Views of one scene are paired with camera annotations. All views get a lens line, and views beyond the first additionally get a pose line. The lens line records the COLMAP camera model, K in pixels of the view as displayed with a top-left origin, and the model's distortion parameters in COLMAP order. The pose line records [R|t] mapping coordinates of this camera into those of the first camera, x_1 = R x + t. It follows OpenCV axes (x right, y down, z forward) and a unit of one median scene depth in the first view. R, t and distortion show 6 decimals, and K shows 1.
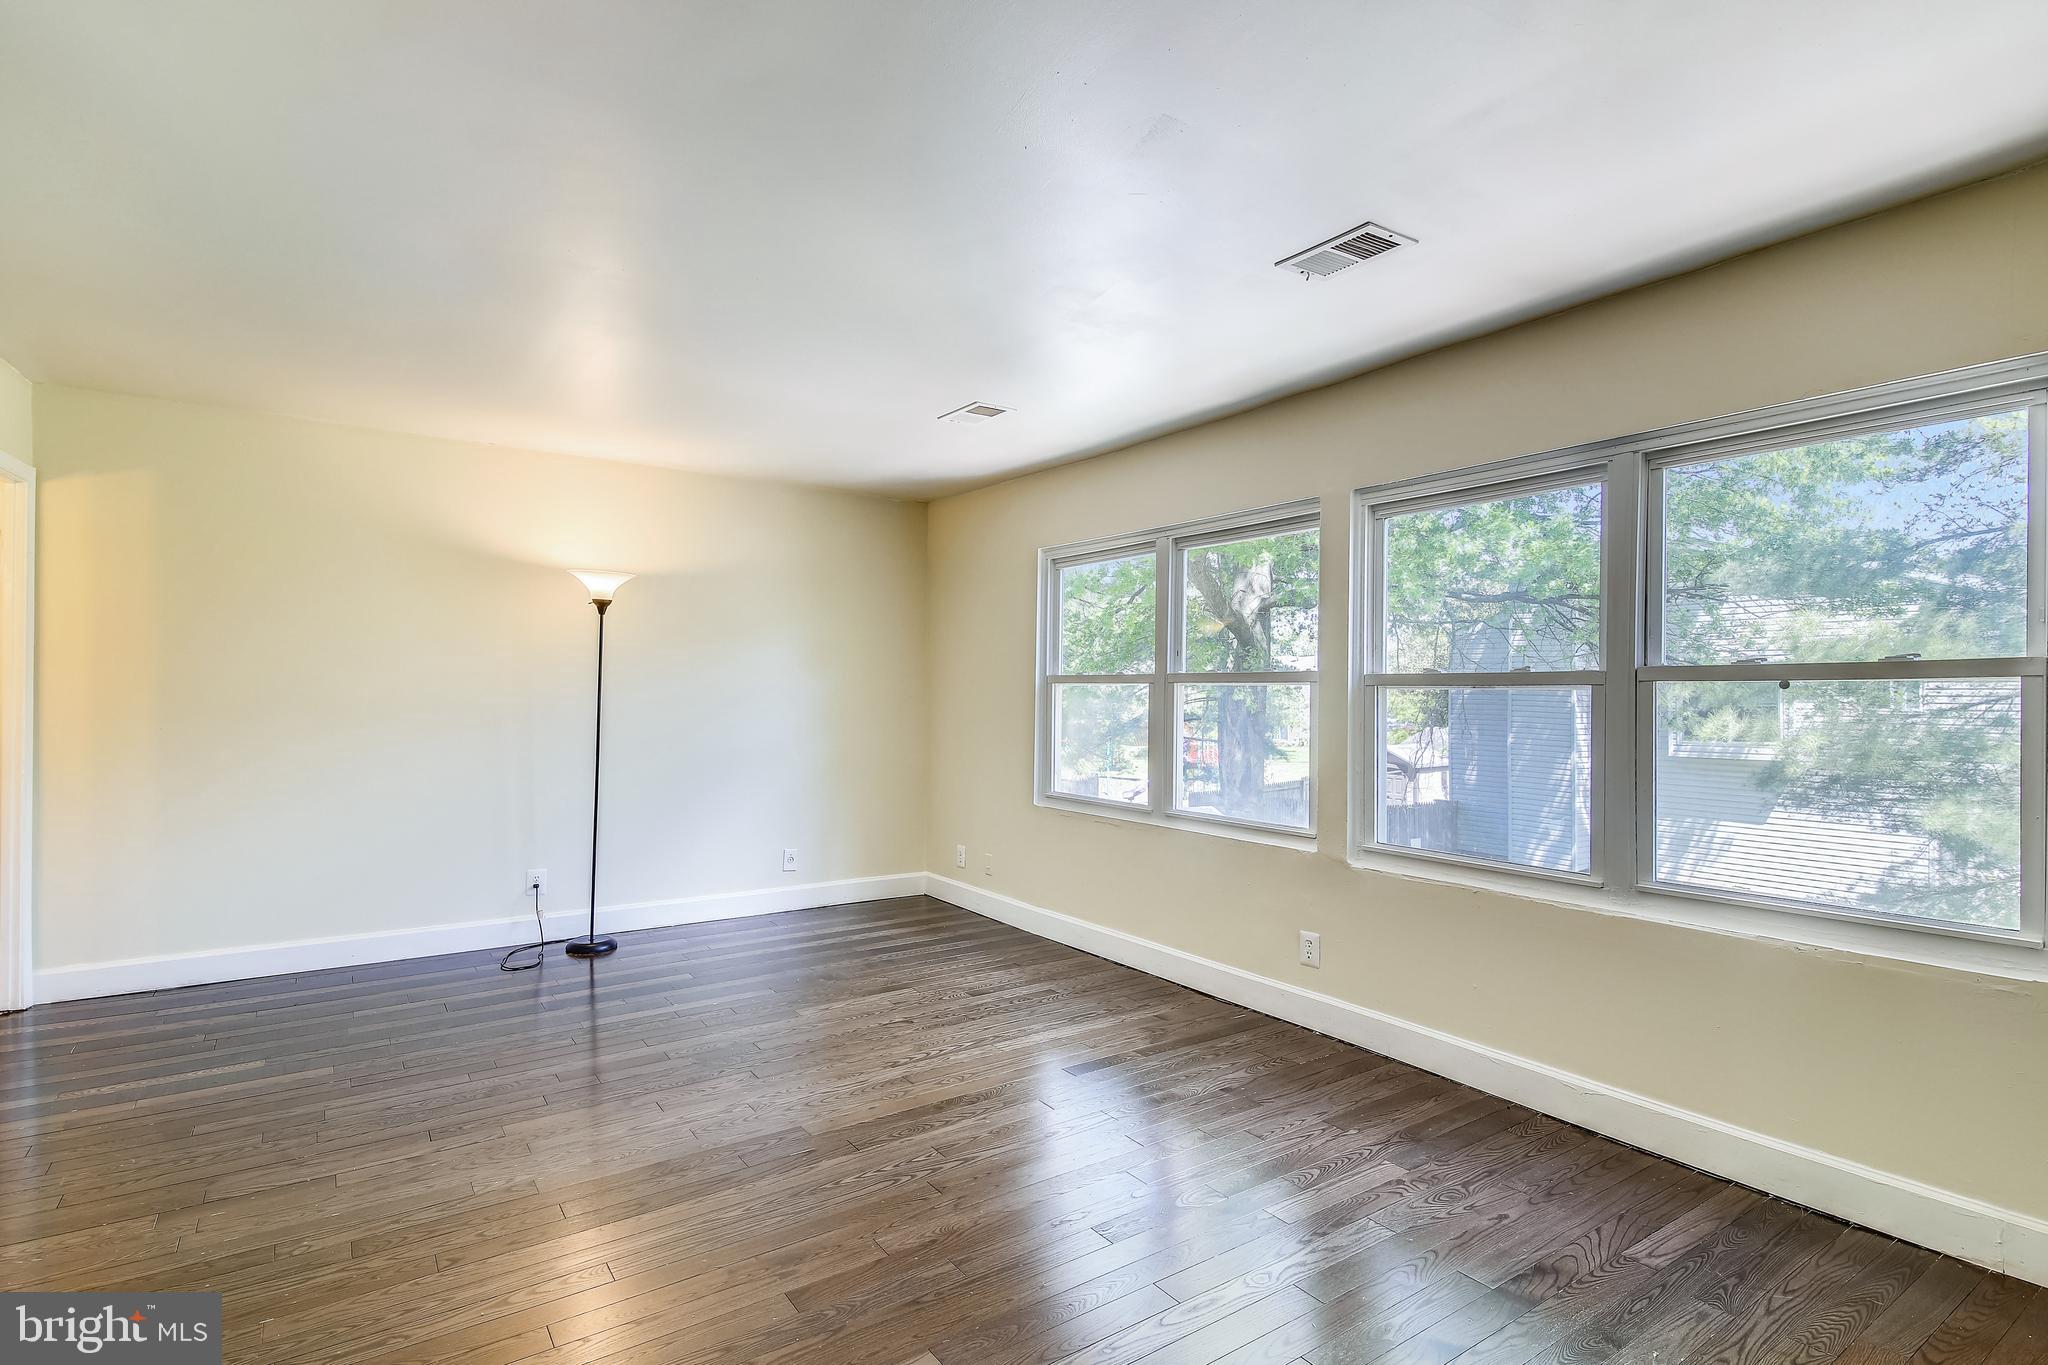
lens RADIAL K [[995.5, 0, 1024.0], [0, 995.5, 682.5], [0, 0, 1]] dist [0.040212, -0.024765]
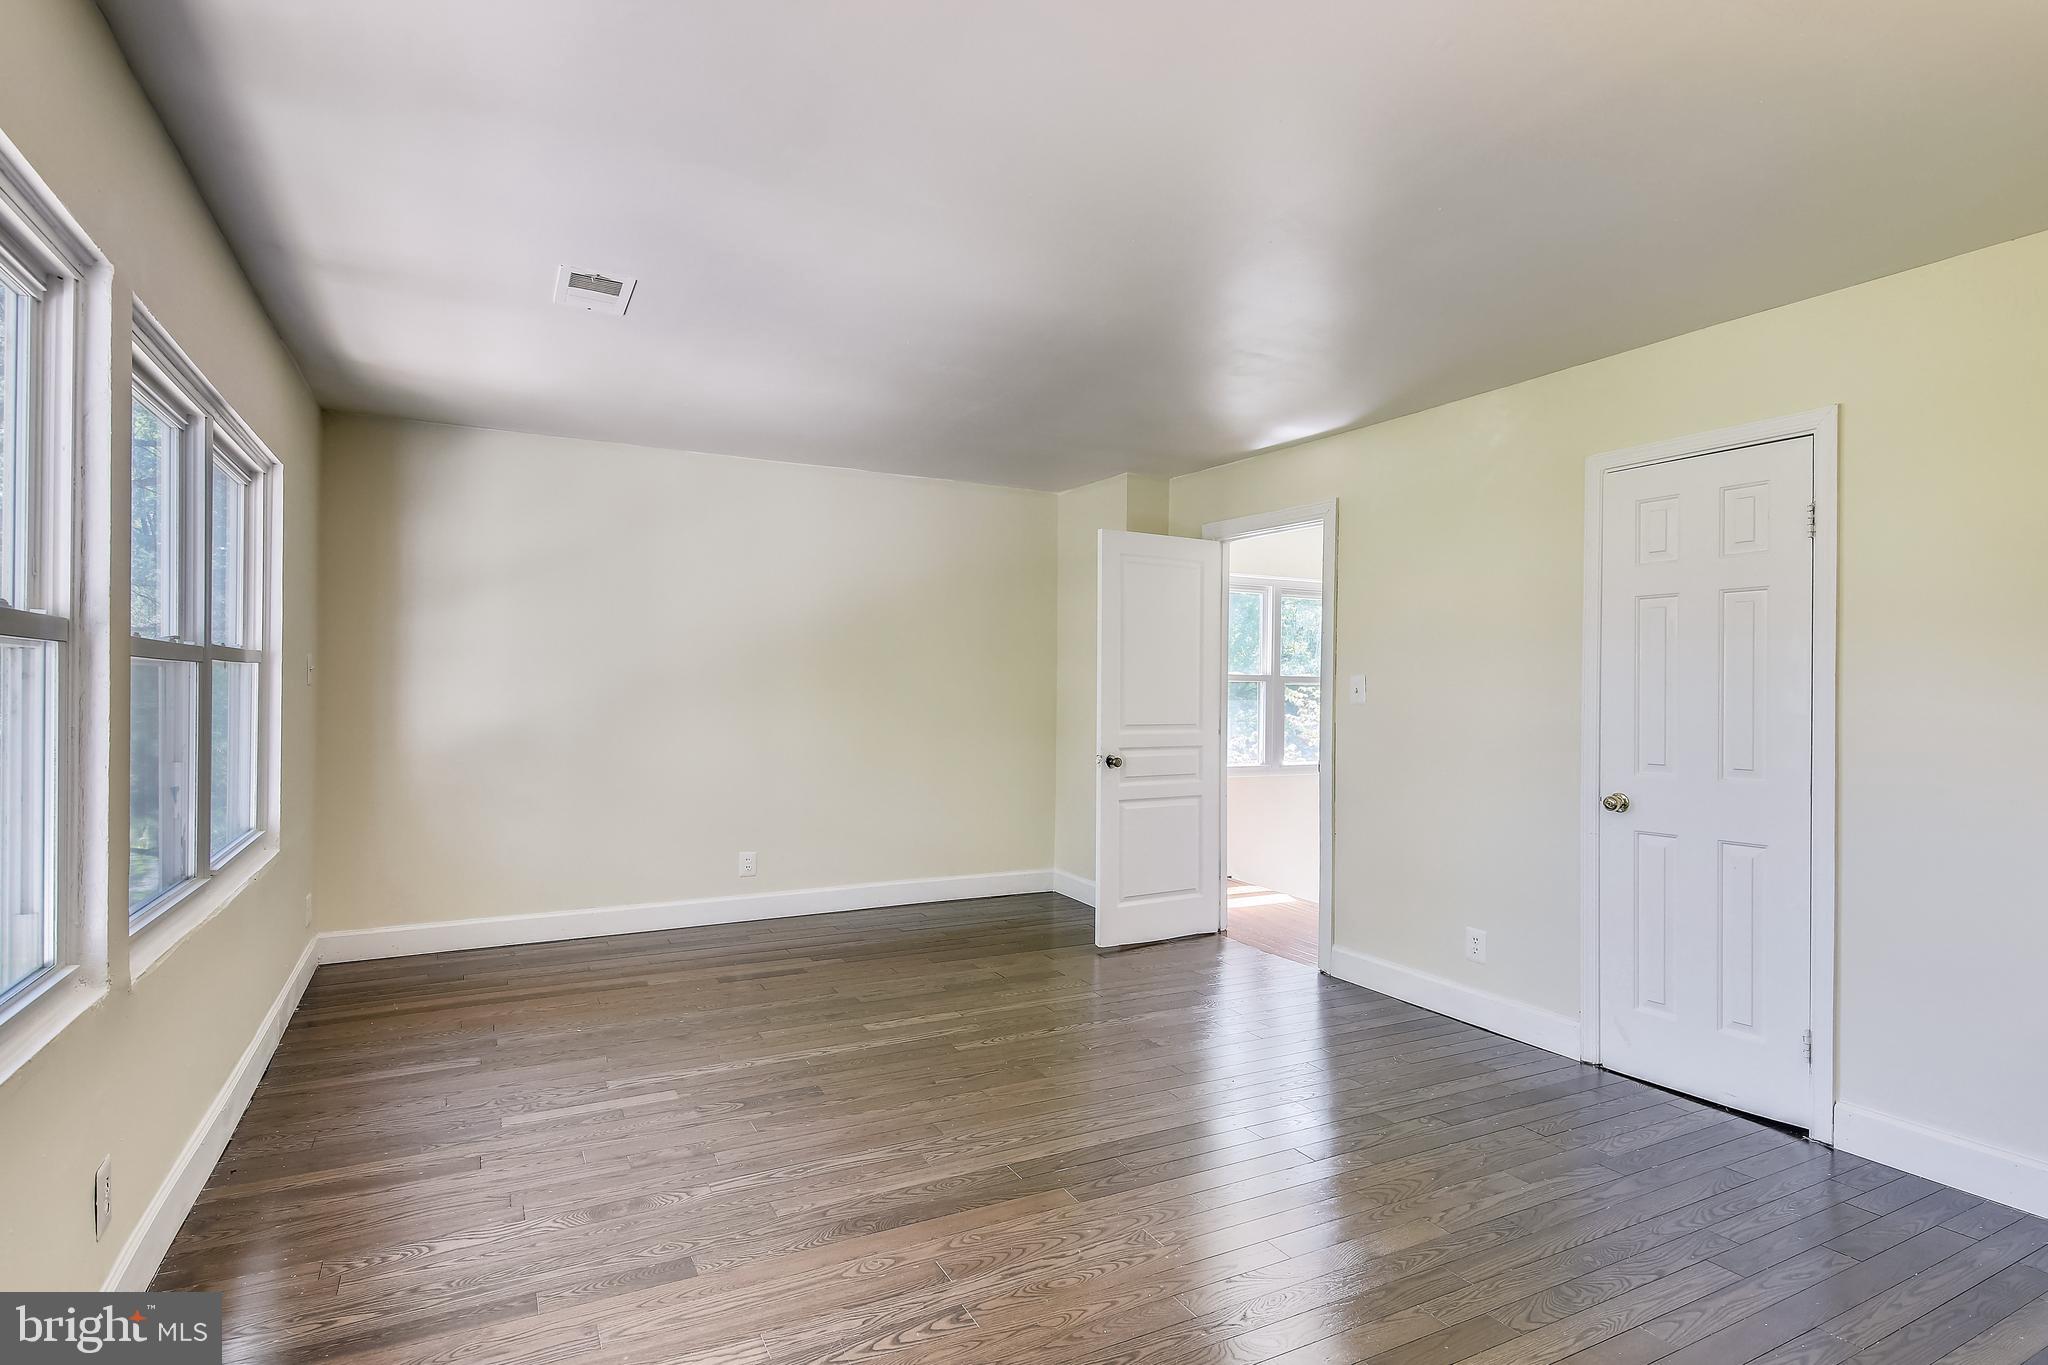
lens RADIAL K [[995.5, 0, 1024.0], [0, 995.5, 682.5], [0, 0, 1]] dist [0.040212, -0.024765]
pose [[-0.993177, -0.013399, 0.115846, -0.267724], [-0.015726, 0.999692, -0.019192, 0.026868], [-0.115553, -0.020883, -0.993082, 1.843506]]
